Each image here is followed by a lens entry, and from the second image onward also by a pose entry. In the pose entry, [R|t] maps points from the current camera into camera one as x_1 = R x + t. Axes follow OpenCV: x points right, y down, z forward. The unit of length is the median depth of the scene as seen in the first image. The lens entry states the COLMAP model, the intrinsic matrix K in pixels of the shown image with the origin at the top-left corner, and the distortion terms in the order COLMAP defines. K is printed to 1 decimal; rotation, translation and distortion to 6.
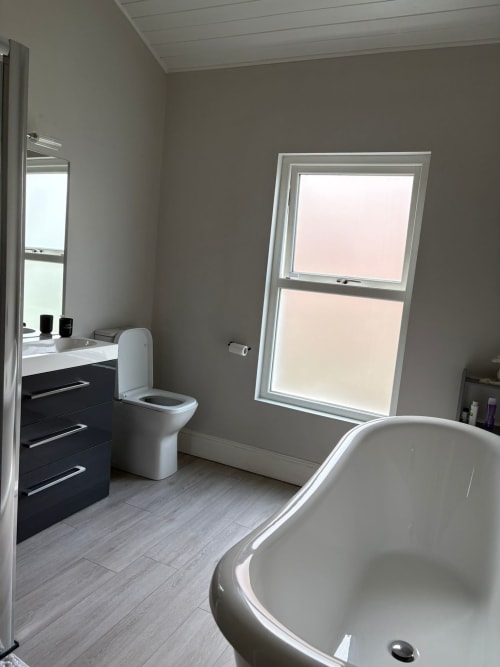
lens RADIAL K [[508.0, 0, 257.8], [0, 508.0, 335.1], [0, 0, 1]] dist [0.057235, -0.043480]
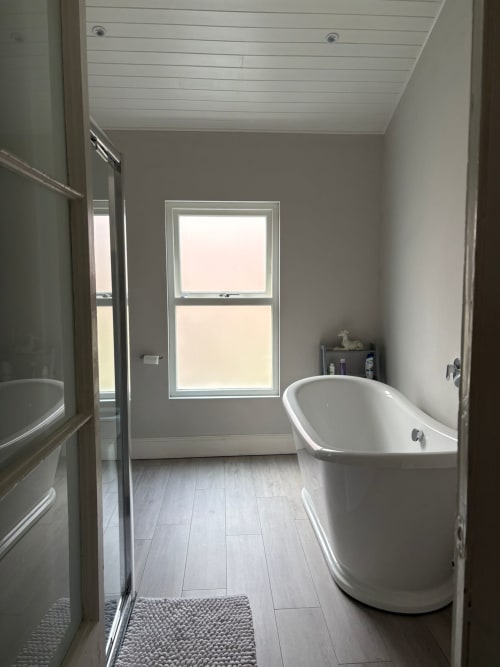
lens RADIAL K [[508.0, 0, 257.8], [0, 508.0, 335.1], [0, 0, 1]] dist [0.057235, -0.043480]
pose [[0.862494, -0.145275, 0.484767, -0.419067], [0.155045, 0.987702, 0.020138, -0.016729], [-0.481731, 0.057792, 0.874412, -0.194976]]
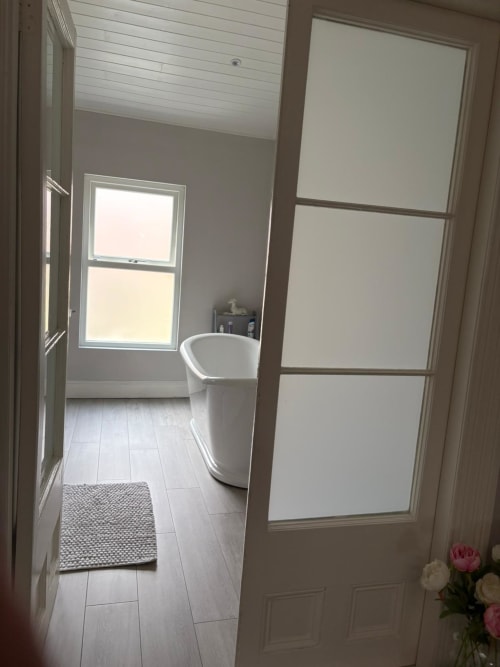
lens RADIAL K [[508.0, 0, 257.8], [0, 508.0, 335.1], [0, 0, 1]] dist [0.057235, -0.043480]
pose [[0.754801, -0.126775, 0.643586, -0.573636], [0.081964, 0.991684, 0.099217, -0.006792], [-0.650813, -0.022138, 0.758915, -0.421089]]
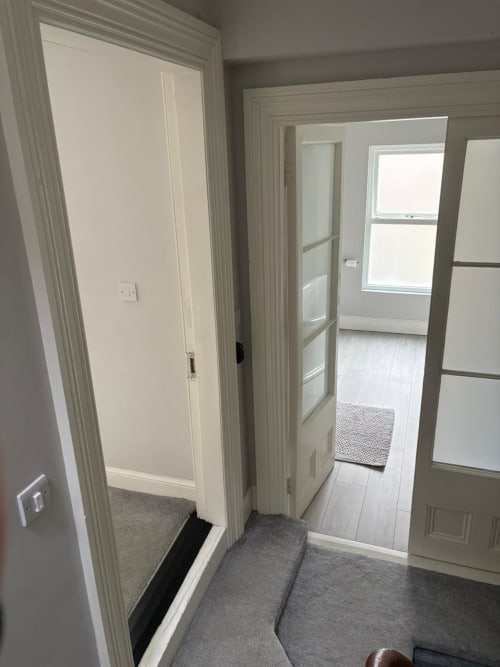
lens RADIAL K [[508.0, 0, 257.8], [0, 508.0, 335.1], [0, 0, 1]] dist [0.057235, -0.043480]
pose [[0.983929, -0.158874, 0.081506, -0.562224], [0.137530, 0.965402, 0.221551, -0.174530], [-0.113885, -0.206780, 0.971737, -0.746730]]
